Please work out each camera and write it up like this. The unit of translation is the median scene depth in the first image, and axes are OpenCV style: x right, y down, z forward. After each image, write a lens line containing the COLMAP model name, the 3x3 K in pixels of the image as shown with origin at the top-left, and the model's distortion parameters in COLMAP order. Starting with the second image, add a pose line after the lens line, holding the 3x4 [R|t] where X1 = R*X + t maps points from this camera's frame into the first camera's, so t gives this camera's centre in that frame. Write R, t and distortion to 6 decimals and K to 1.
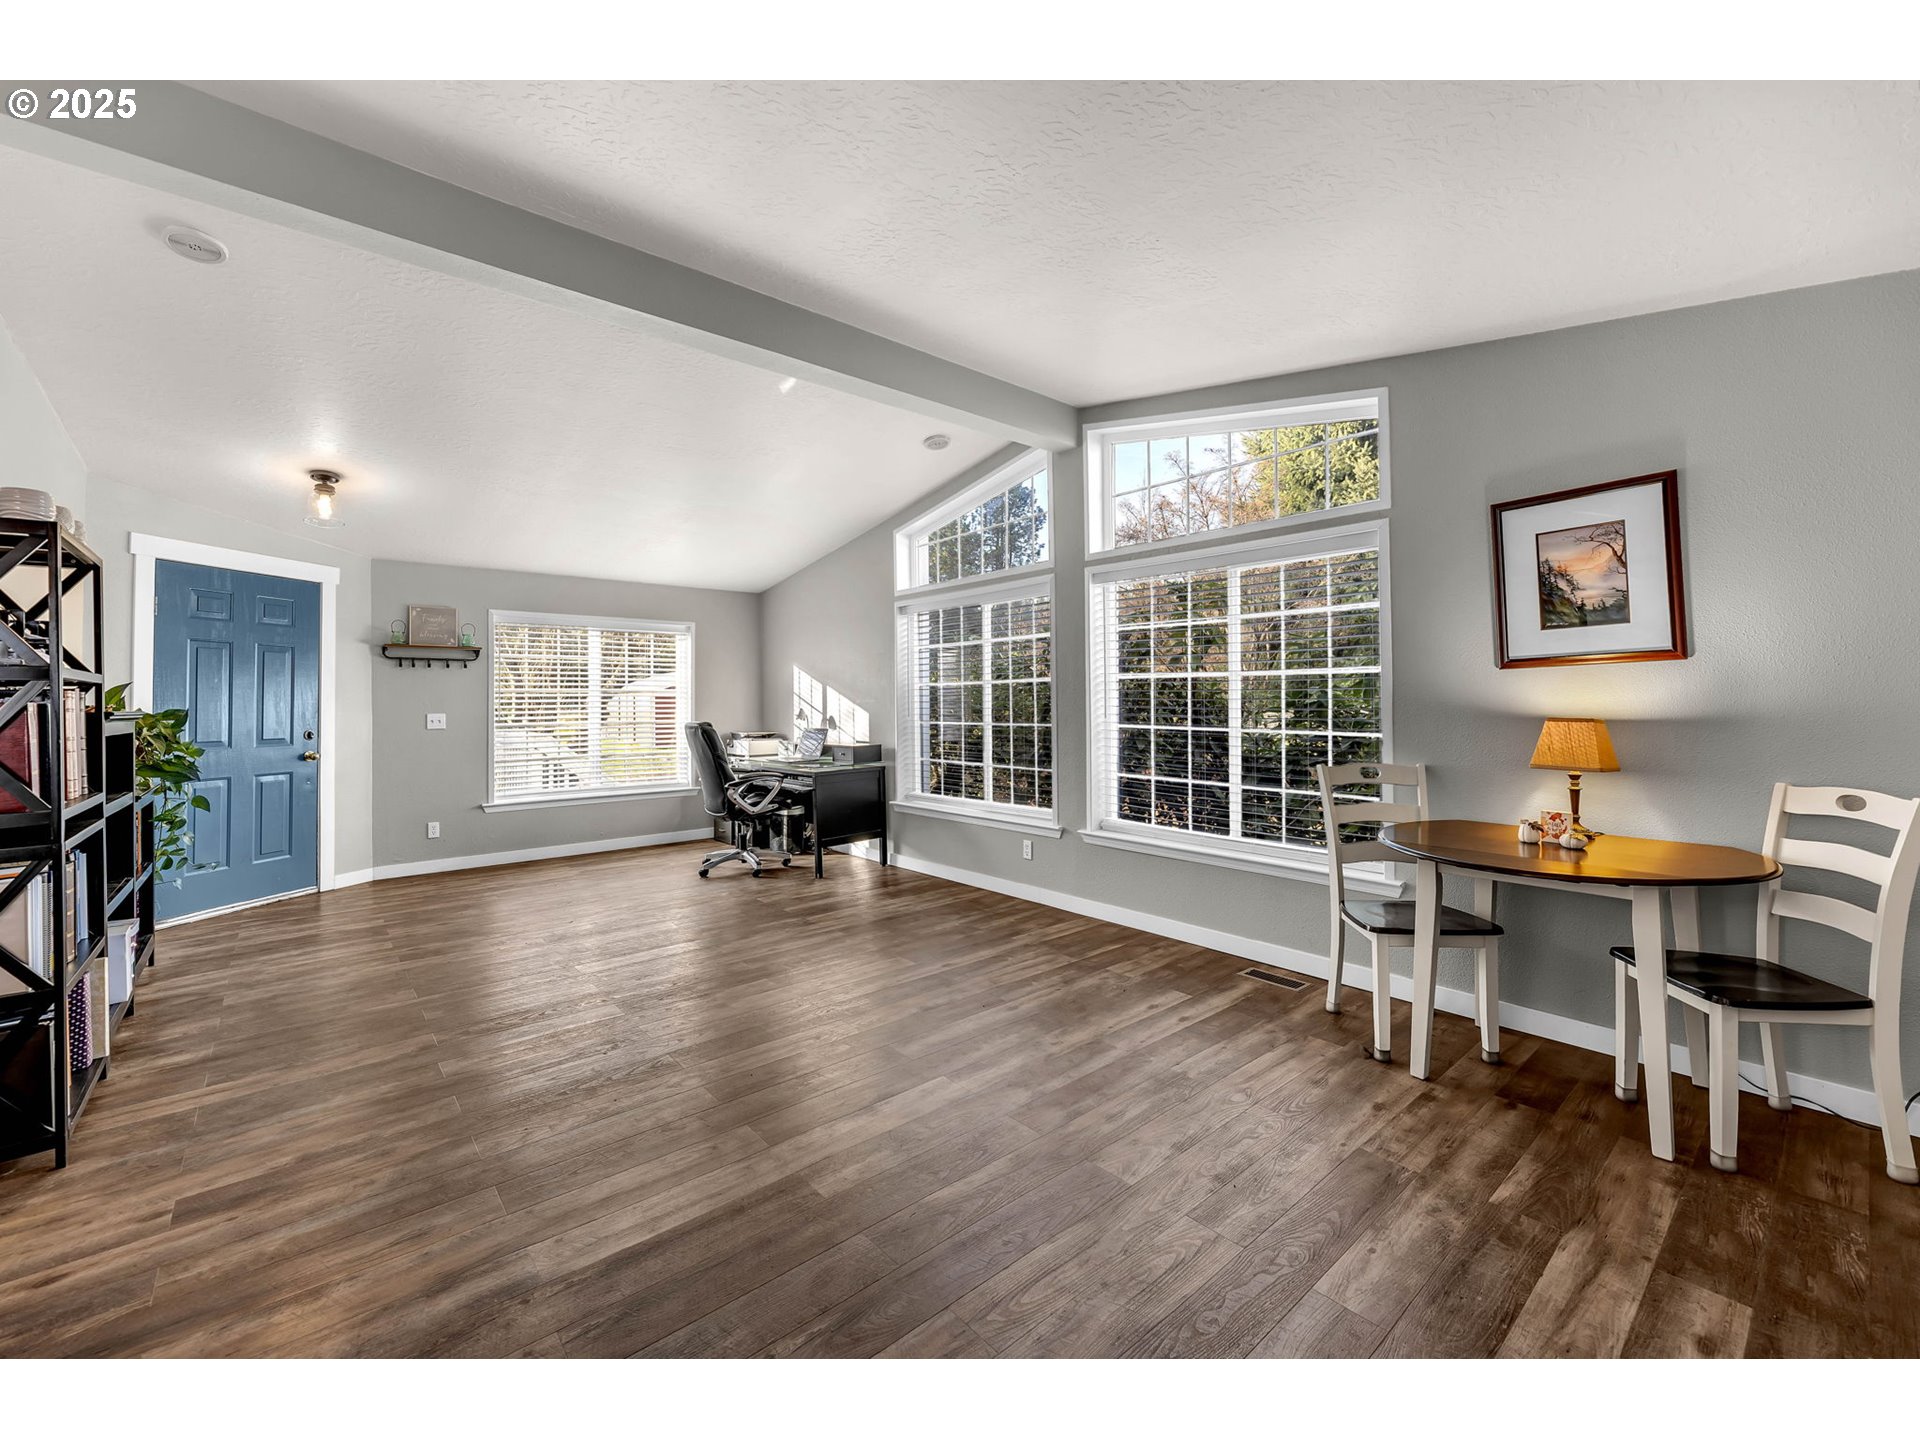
lens RADIAL K [[789.0, 0, 969.0], [0, 789.0, 693.3], [0, 0, 1]] dist [0.003719, 0.000884]
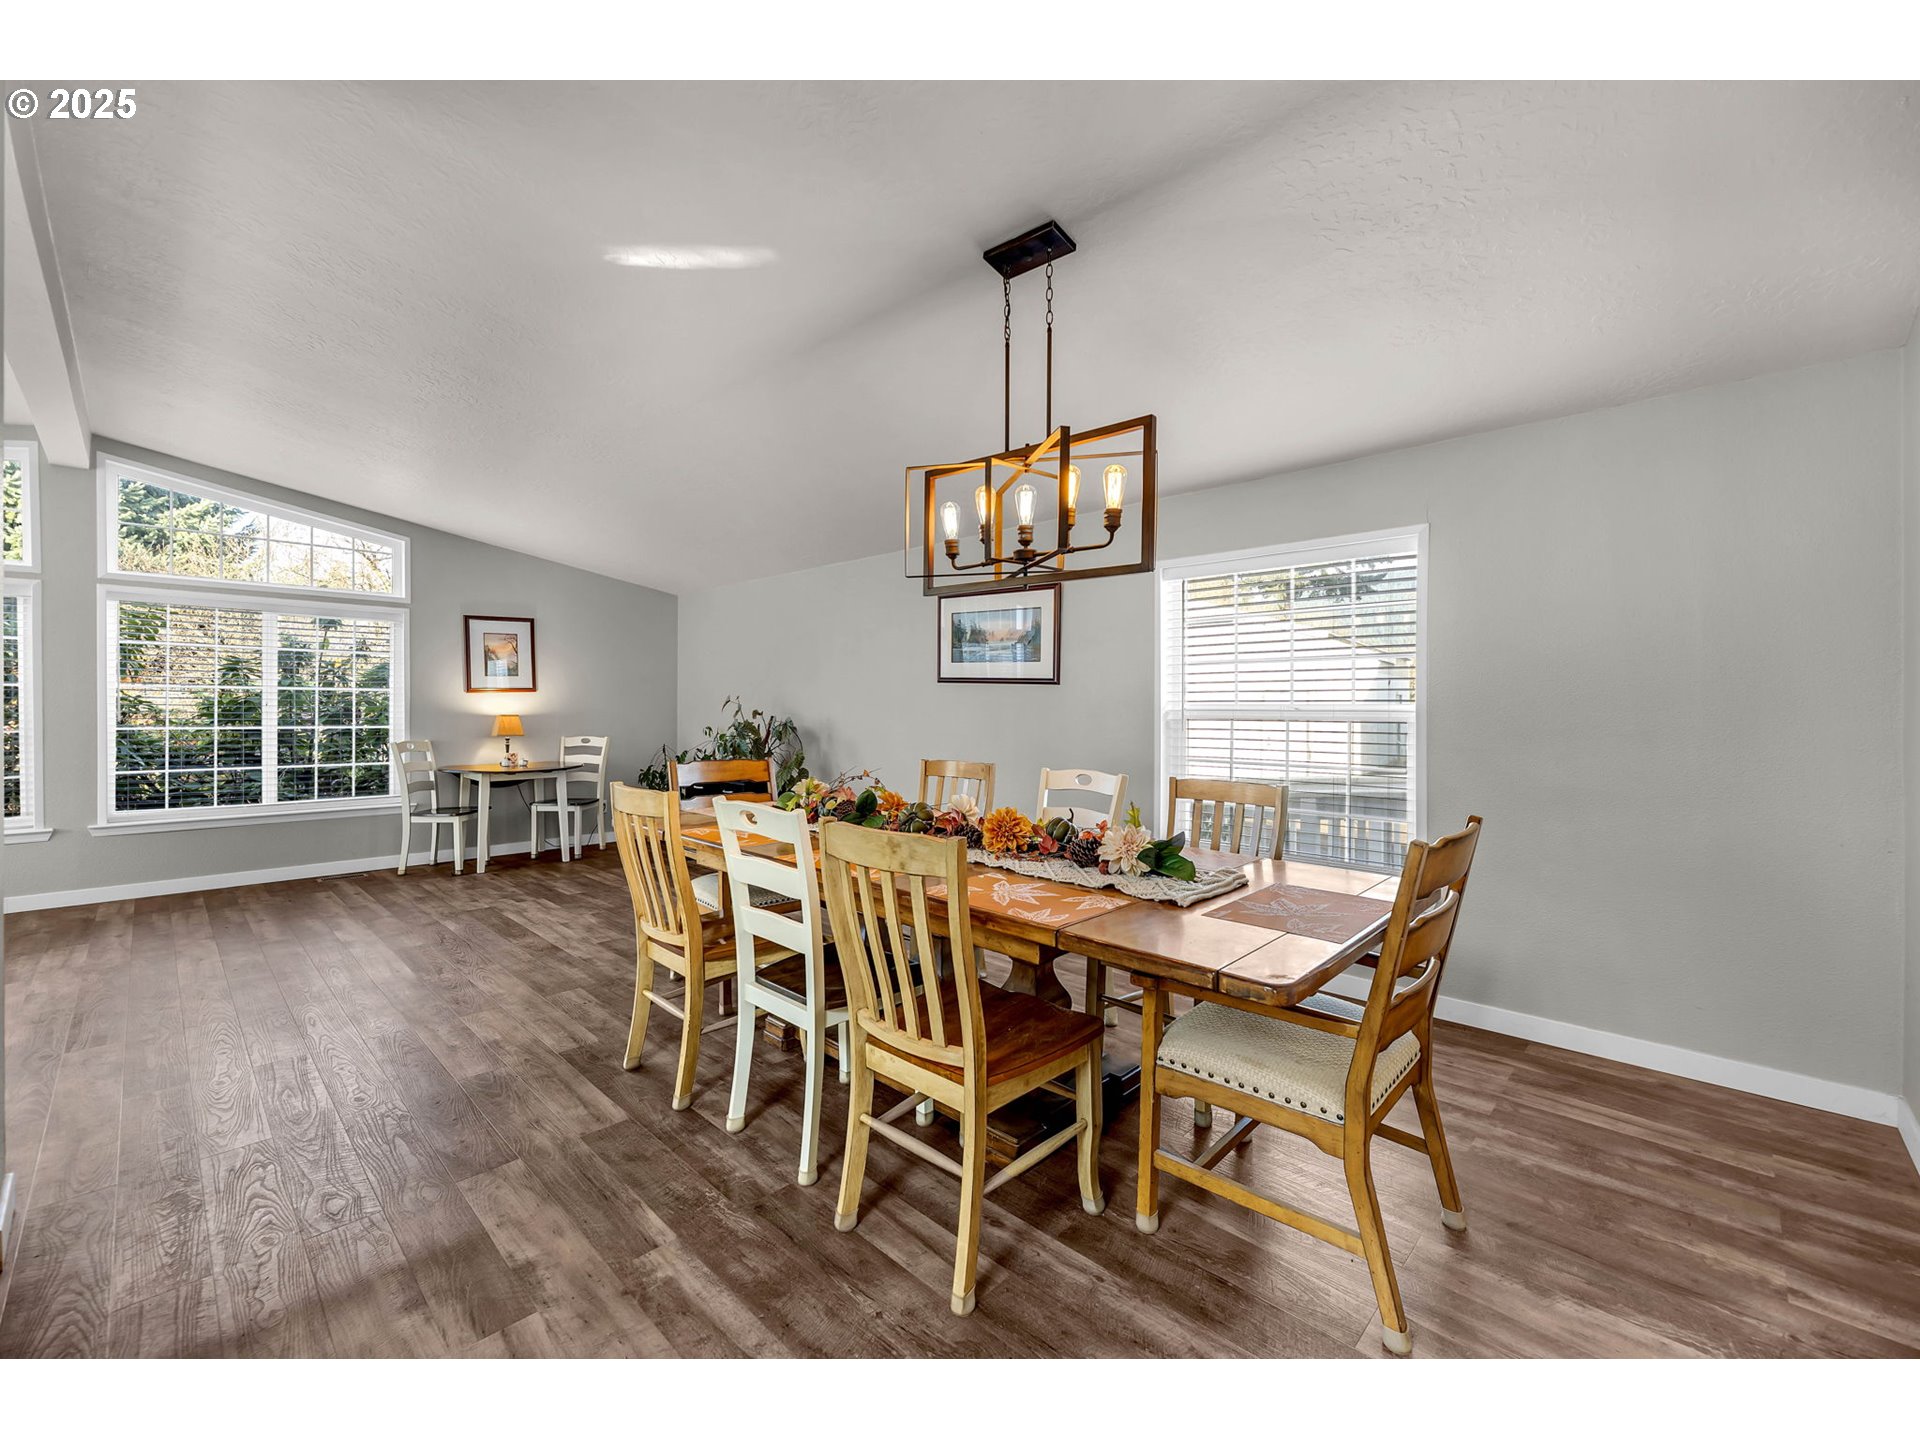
lens RADIAL K [[789.0, 0, 958.4], [0, 789.0, 715.5], [0, 0, 1]] dist [0.003719, 0.000884]
pose [[-0.086132, -0.003954, 0.996276, -1.626083], [-0.007462, 0.999967, 0.003324, 0.014185], [-0.996256, -0.007148, -0.086159, -0.142479]]
